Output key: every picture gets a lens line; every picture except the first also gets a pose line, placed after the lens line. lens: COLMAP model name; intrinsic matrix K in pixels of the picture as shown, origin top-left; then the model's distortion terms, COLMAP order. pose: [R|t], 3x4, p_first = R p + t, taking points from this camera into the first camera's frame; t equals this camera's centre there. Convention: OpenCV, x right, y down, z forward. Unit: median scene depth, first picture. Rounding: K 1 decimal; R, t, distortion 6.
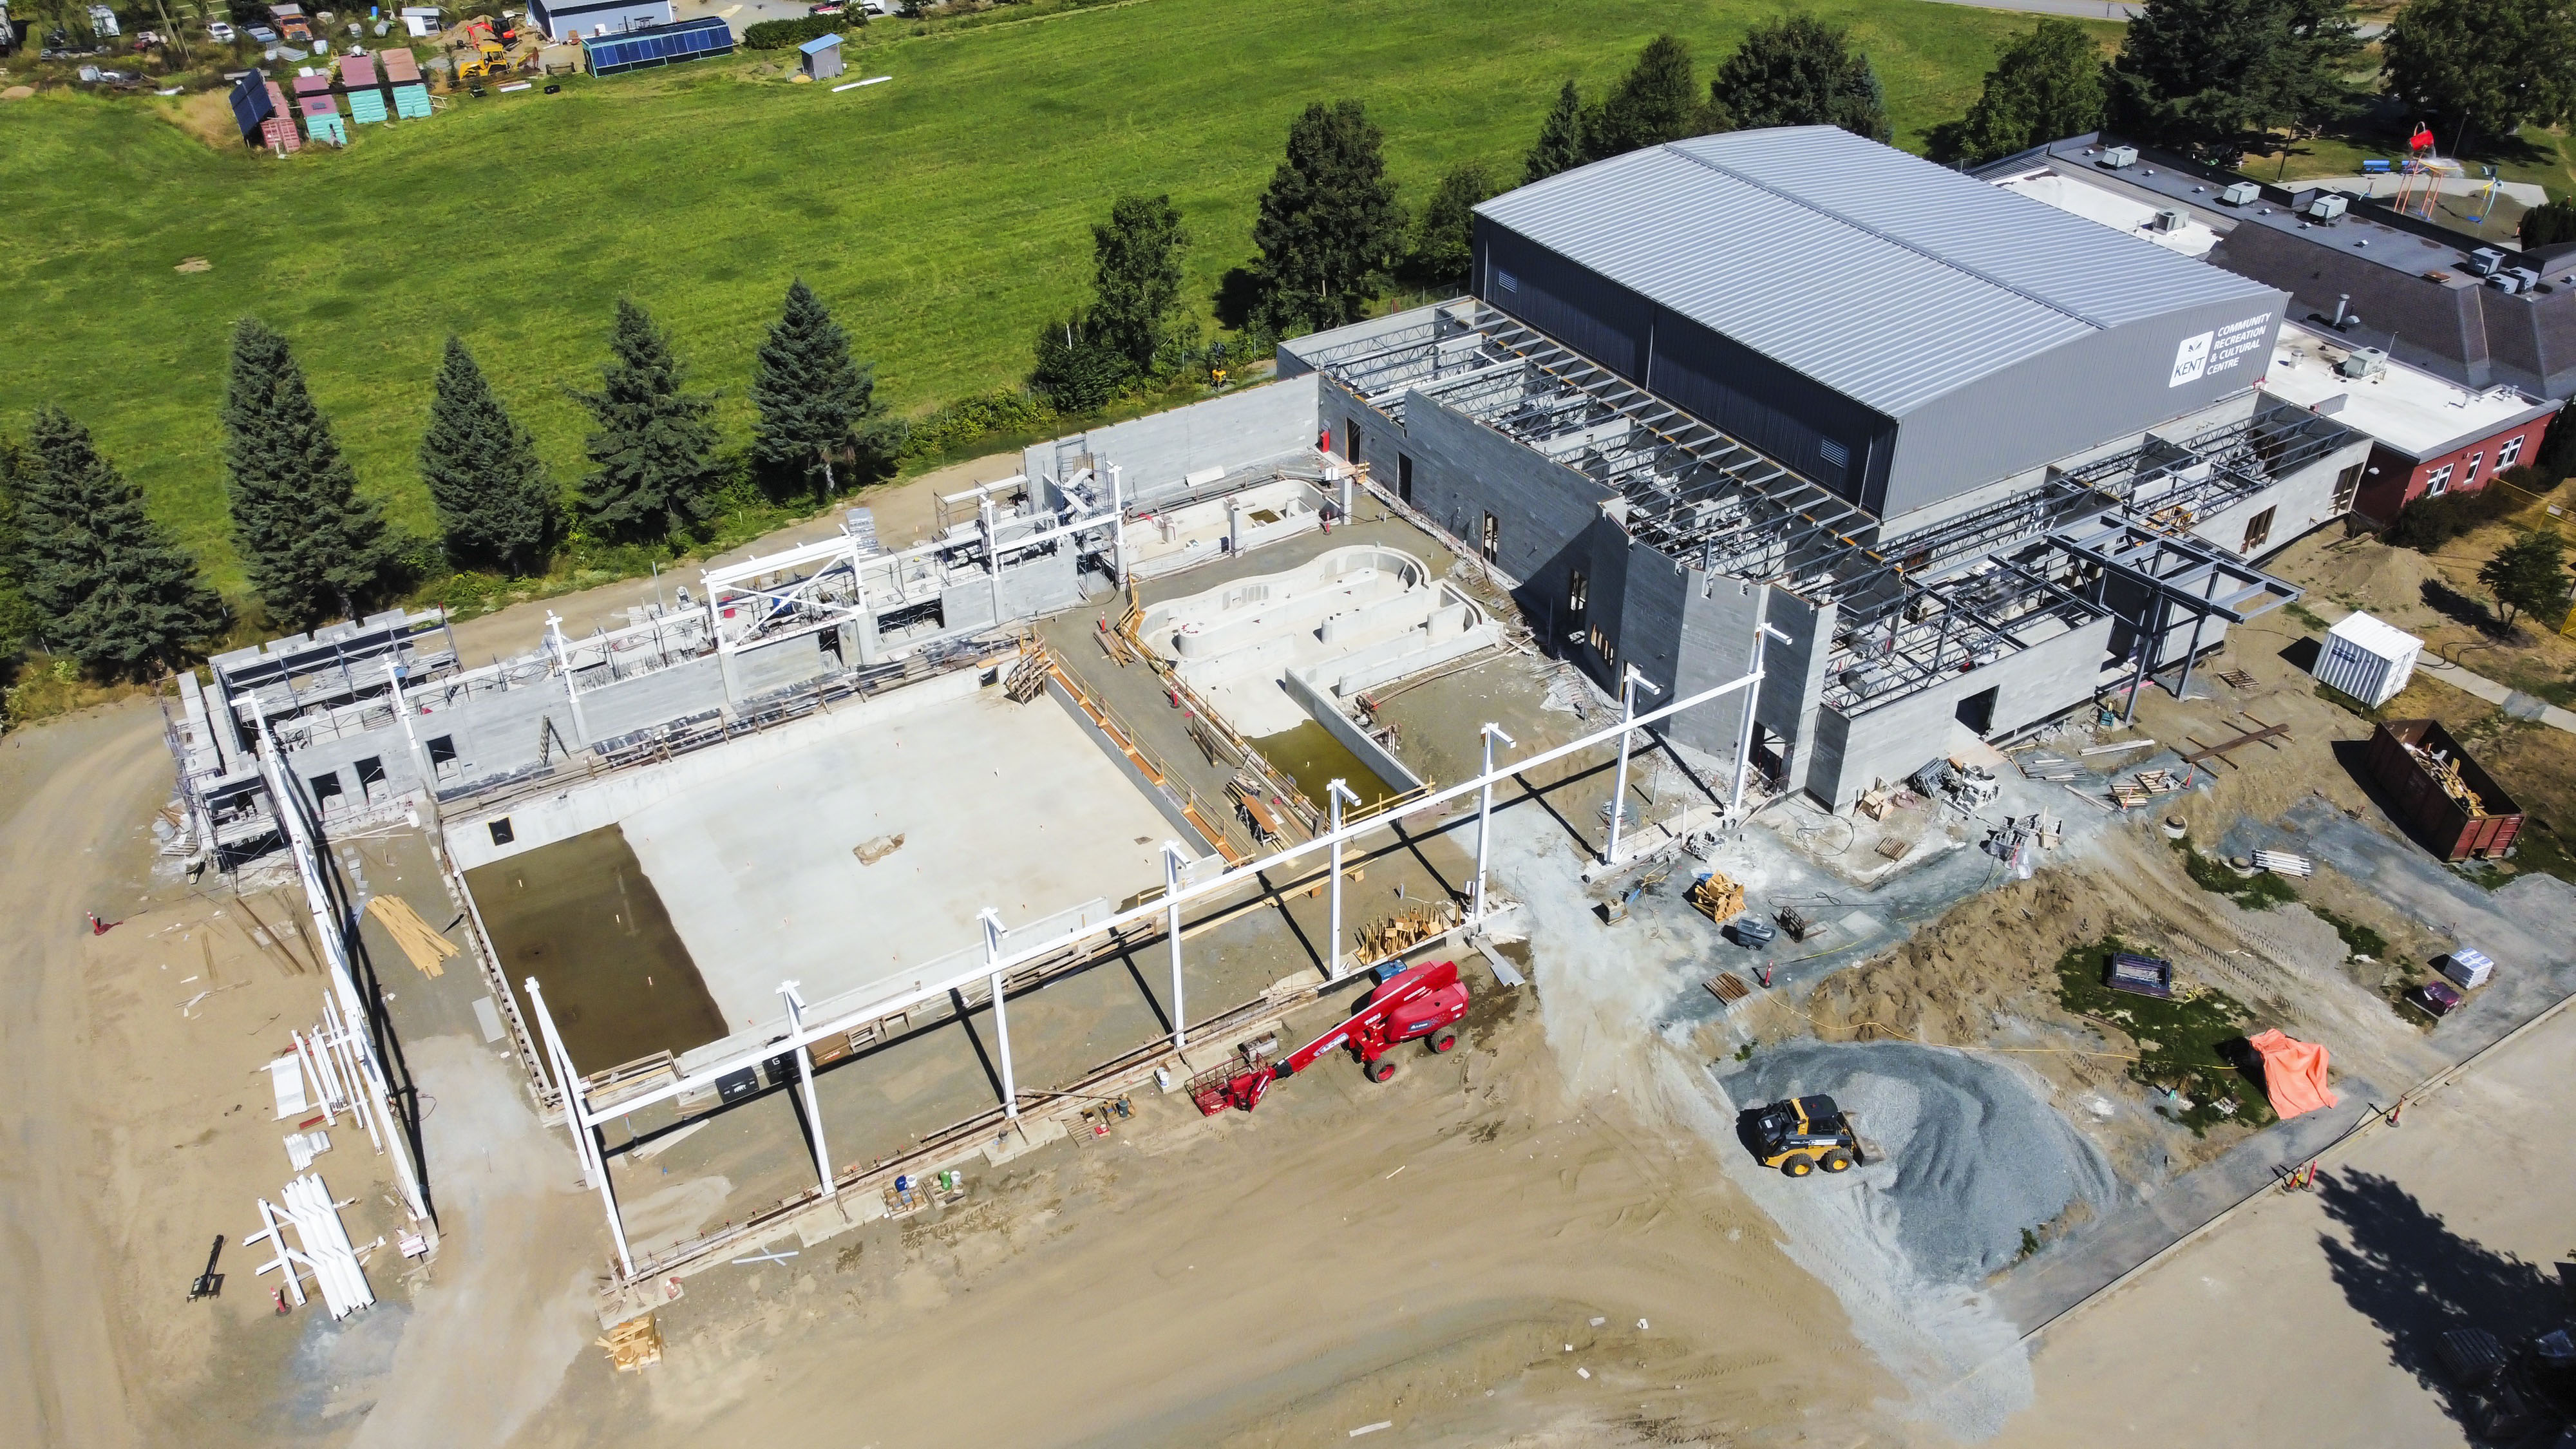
lens RADIAL K [[1950.4, 0, 1286.2], [0, 1950.4, 732.8], [0, 0, 1]] dist [-0.001652, -0.004255]
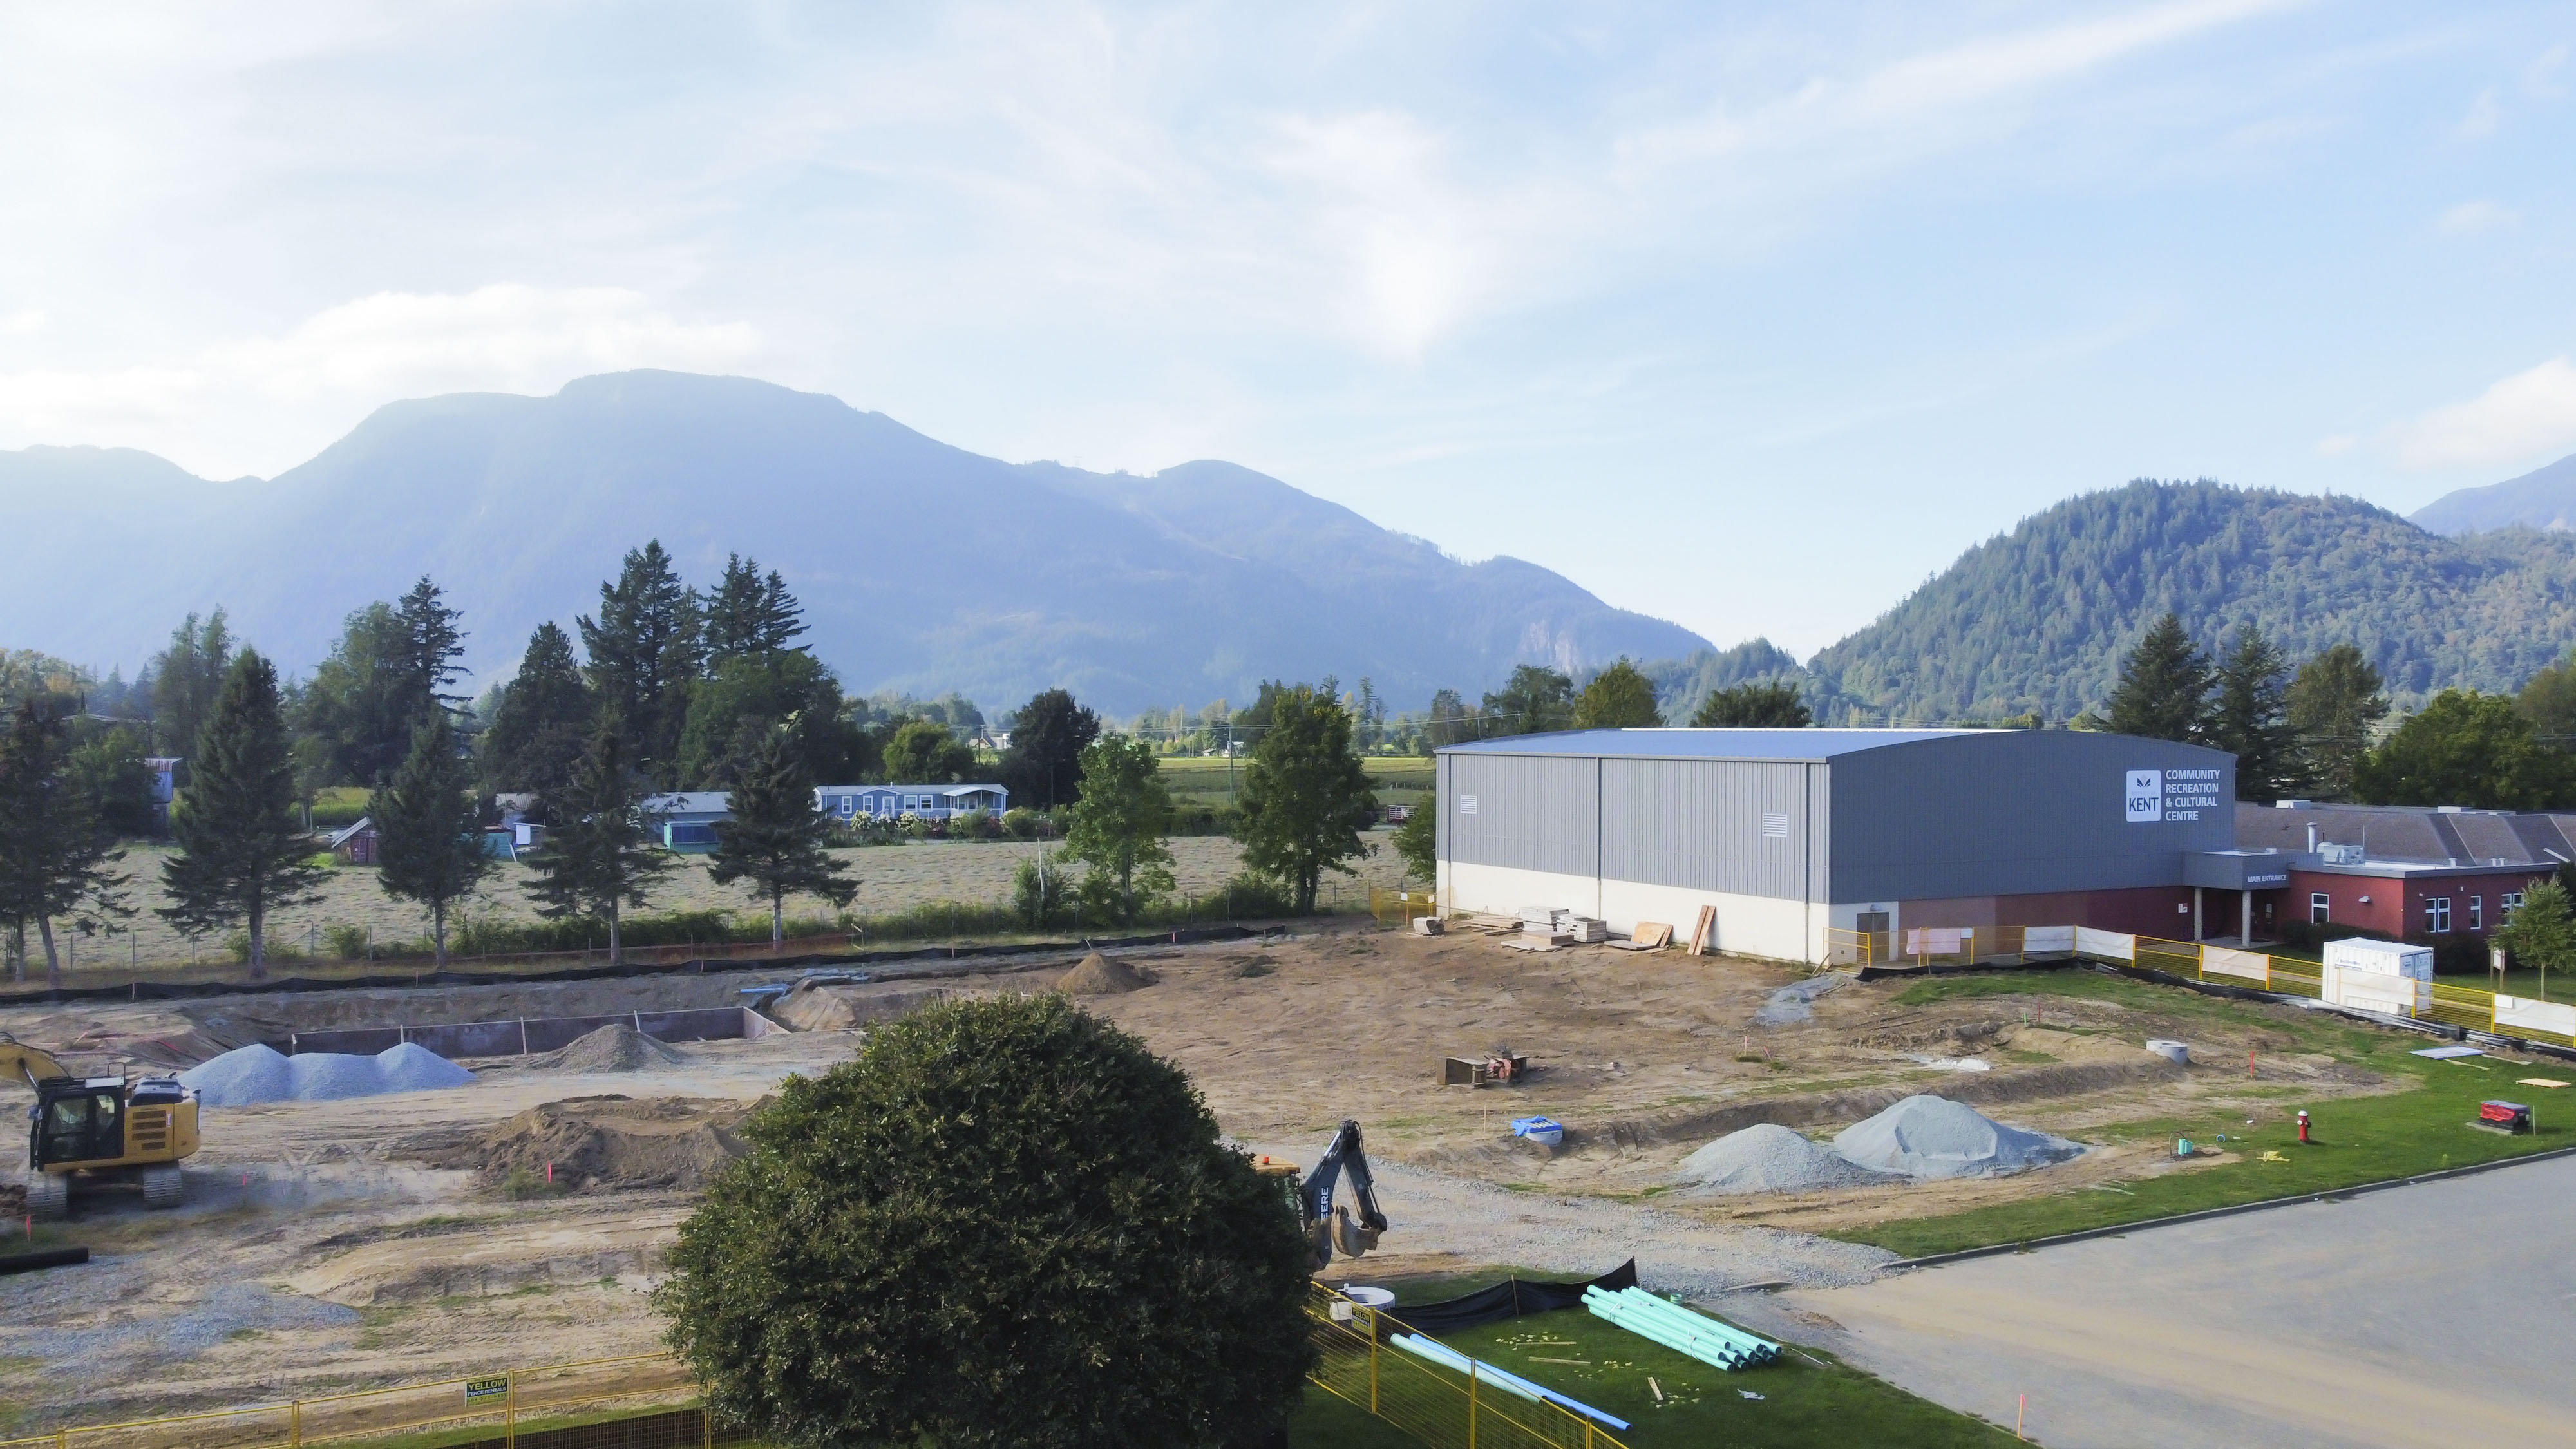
lens RADIAL K [[1950.4, 0, 1286.2], [0, 1950.4, 732.8], [0, 0, 1]] dist [-0.001652, -0.004255]
pose [[0.998272, 0.010256, -0.057863, 0.096083], [-0.041044, 0.826369, -0.561631, 0.395537], [0.042056, 0.563036, 0.825362, 0.162382]]
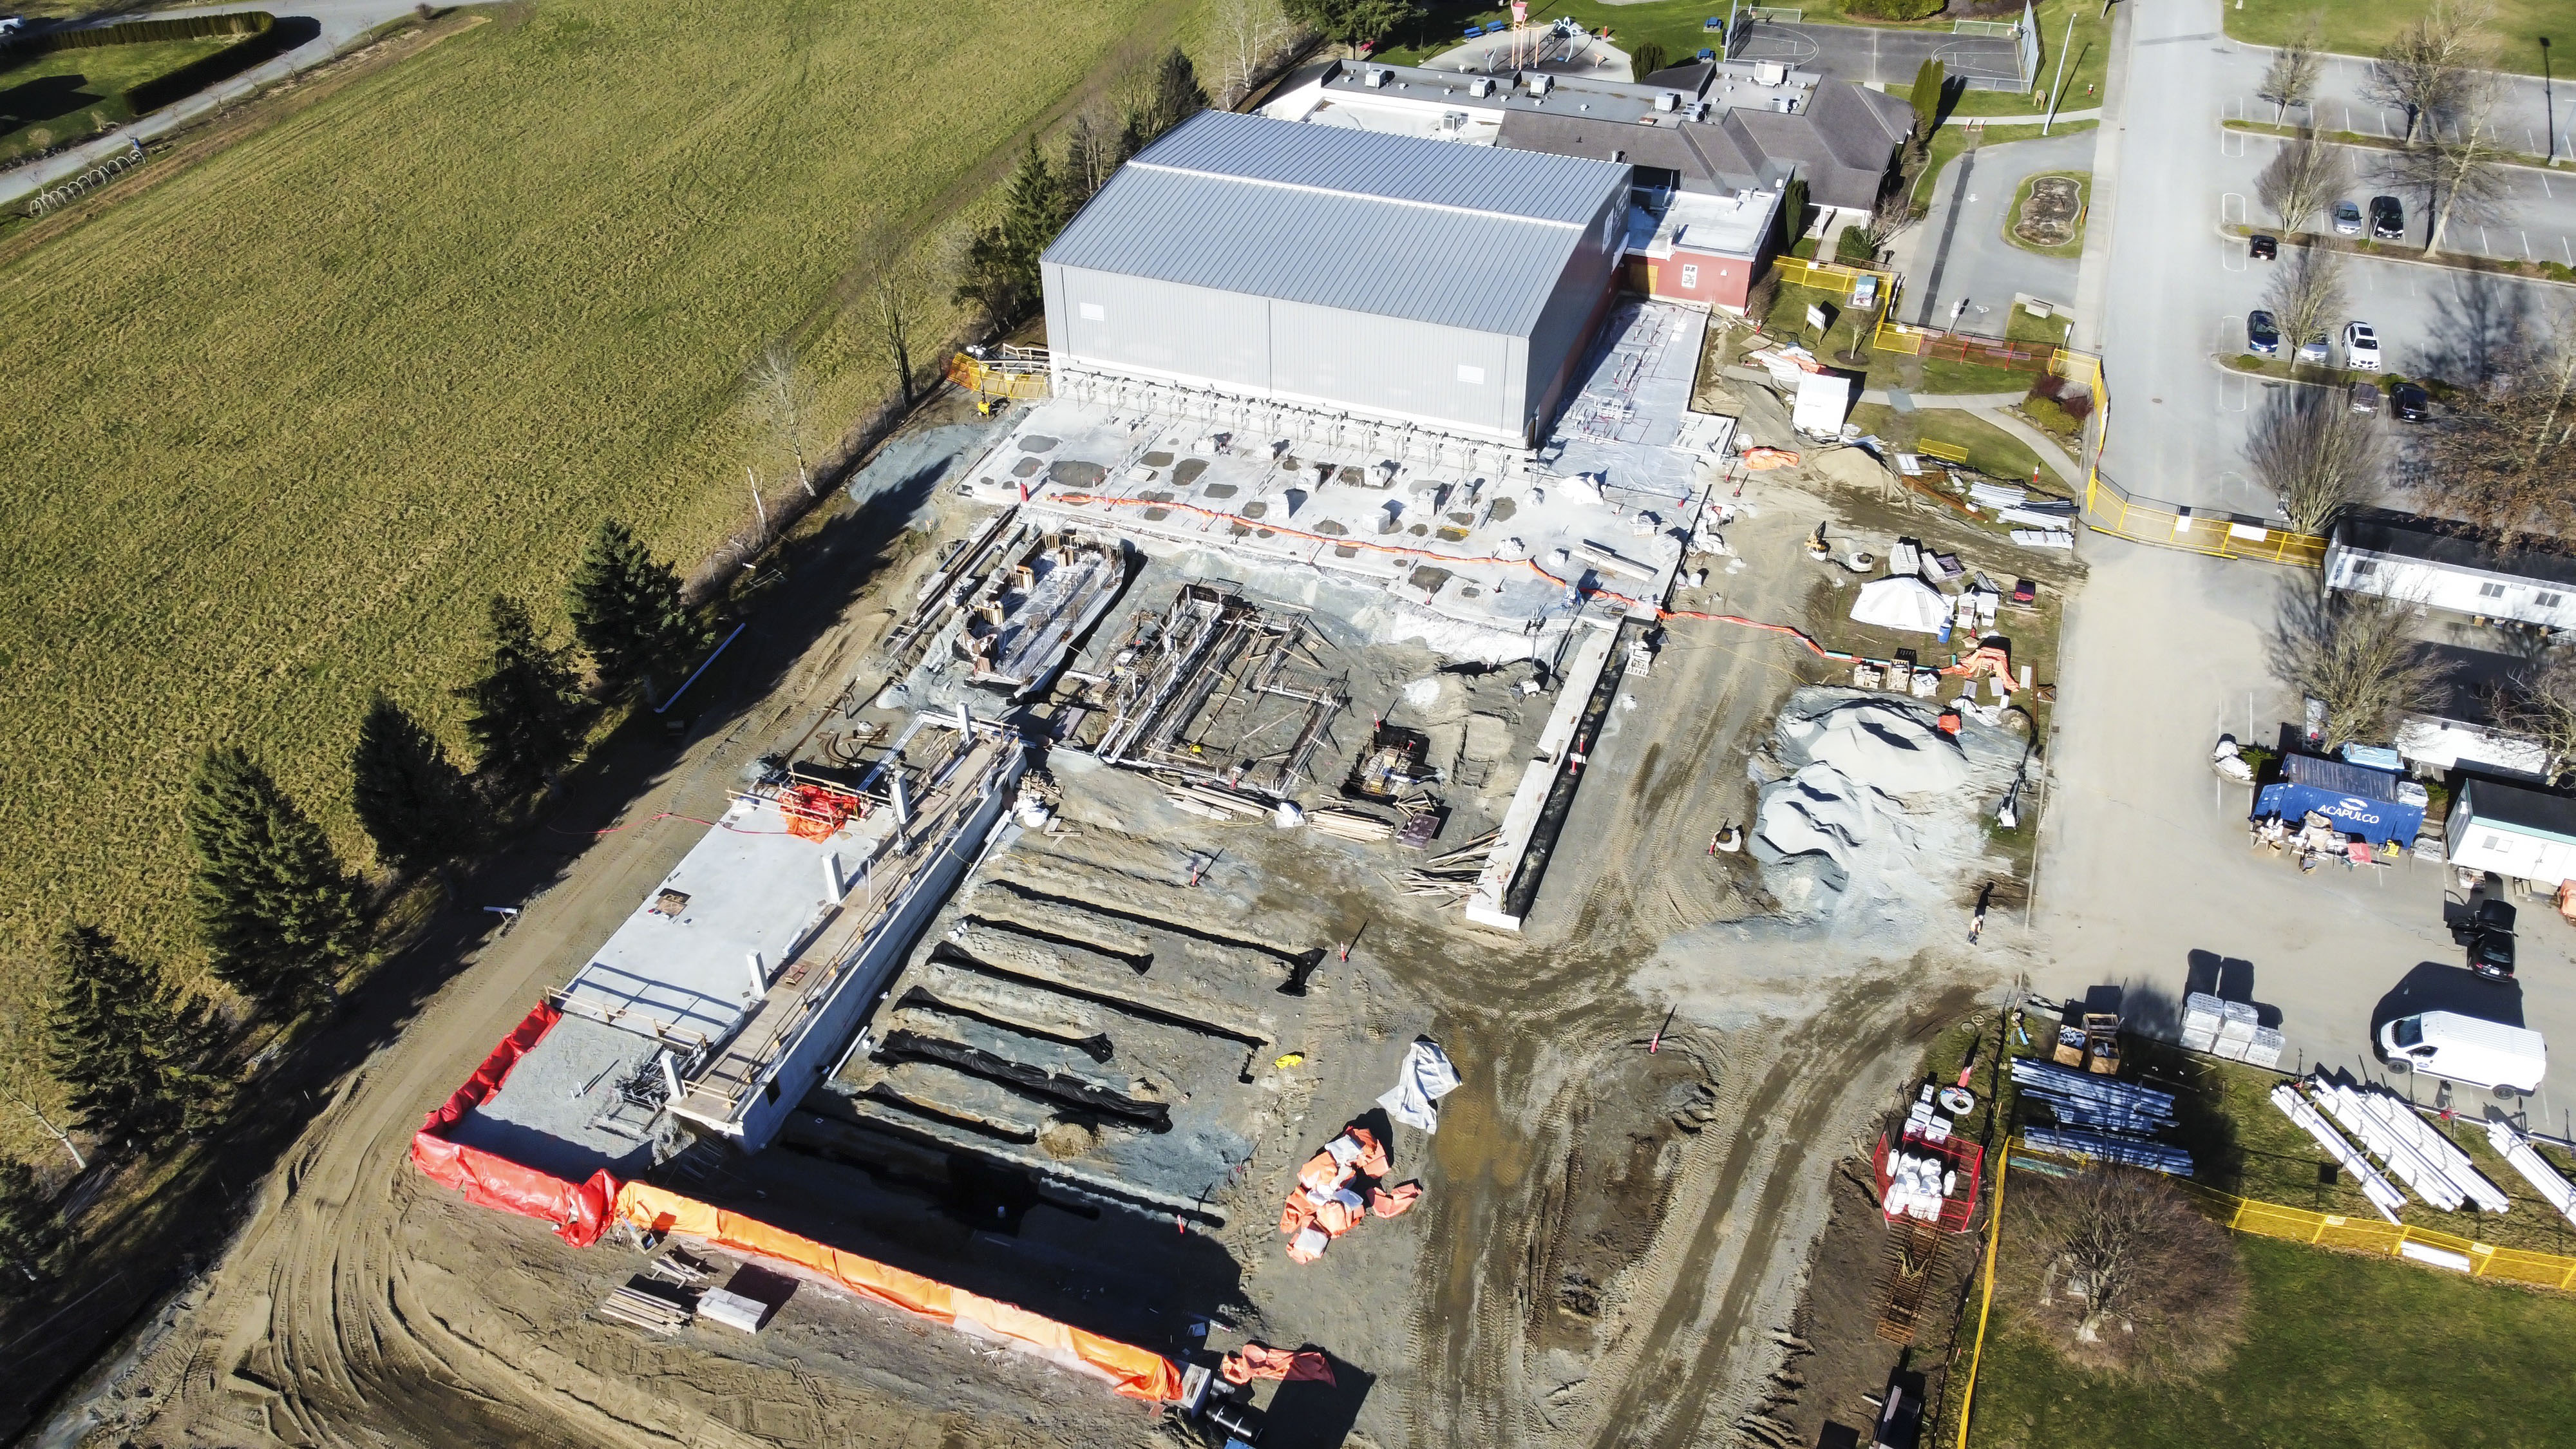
lens RADIAL K [[1950.4, 0, 1286.2], [0, 1950.4, 732.8], [0, 0, 1]] dist [-0.001652, -0.004255]
pose [[0.789728, -0.380219, 0.481418, -0.557793], [0.350952, 0.923676, 0.153802, -0.174338], [-0.503153, 0.047493, 0.862891, -0.050480]]
